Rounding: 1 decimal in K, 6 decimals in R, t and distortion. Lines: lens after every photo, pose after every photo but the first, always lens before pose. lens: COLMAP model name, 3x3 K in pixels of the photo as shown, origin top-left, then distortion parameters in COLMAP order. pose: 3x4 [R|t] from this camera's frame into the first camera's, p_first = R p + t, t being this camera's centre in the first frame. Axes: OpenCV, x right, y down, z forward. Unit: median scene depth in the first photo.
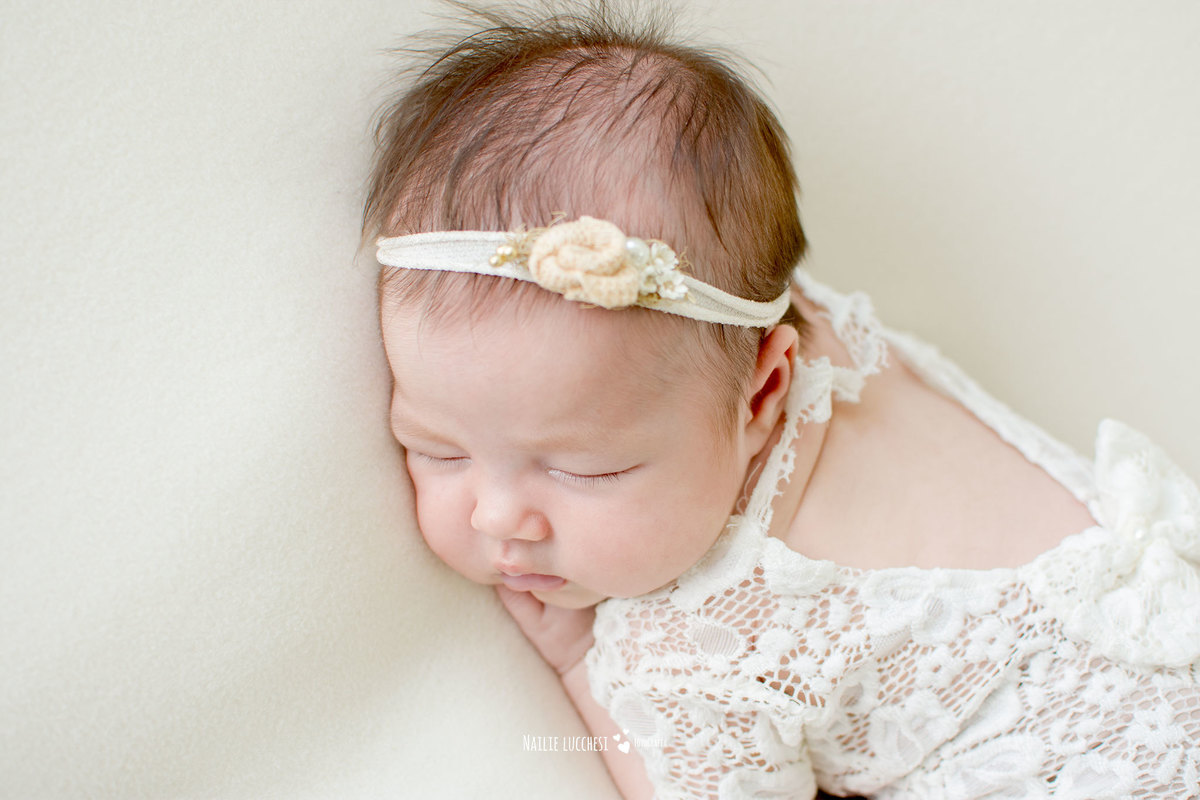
lens RADIAL K [[1800.7, 0, 600.0], [0, 1800.7, 400.0], [0, 0, 1]] dist [-0.238348, 0.301392]
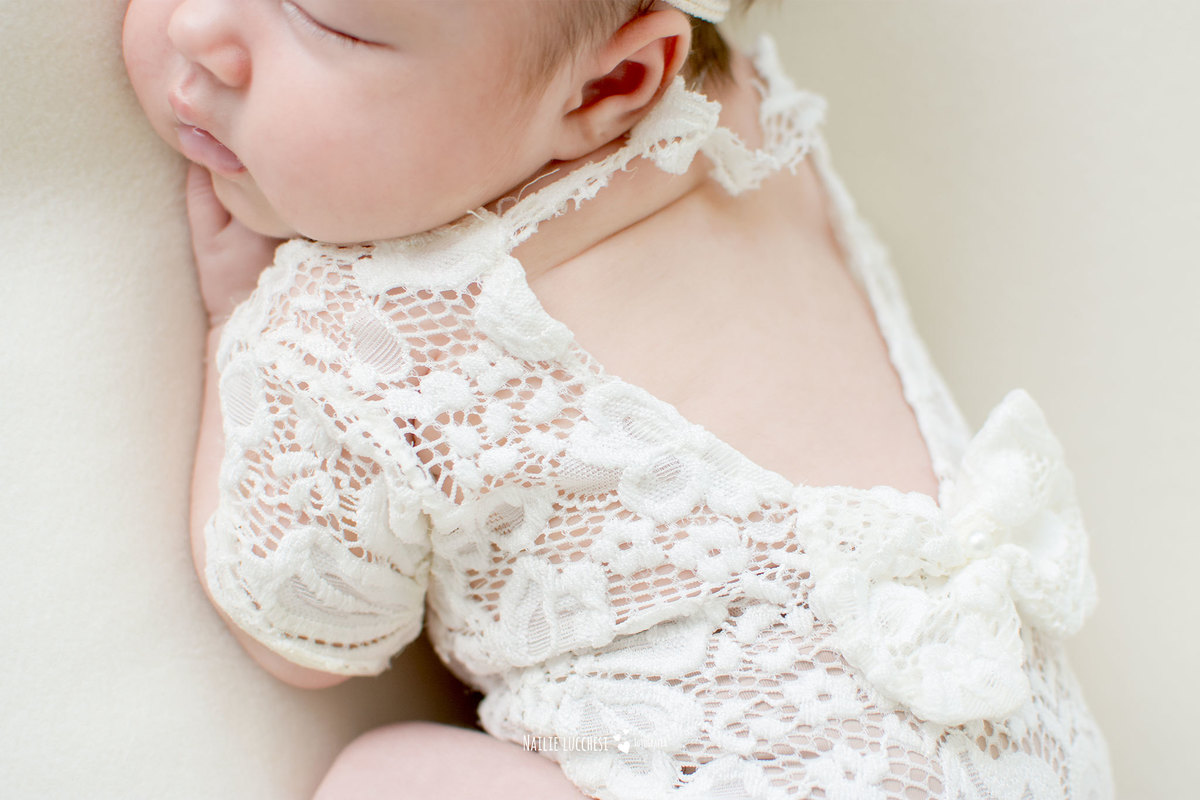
lens RADIAL K [[1800.7, 0, 600.0], [0, 1800.7, 400.0], [0, 0, 1]] dist [-0.238348, 0.301392]
pose [[0.859547, 0.507185, -0.062785, 0.196491], [-0.508748, 0.860846, -0.010902, 0.114715], [0.048518, 0.041312, 0.997968, 0.288152]]
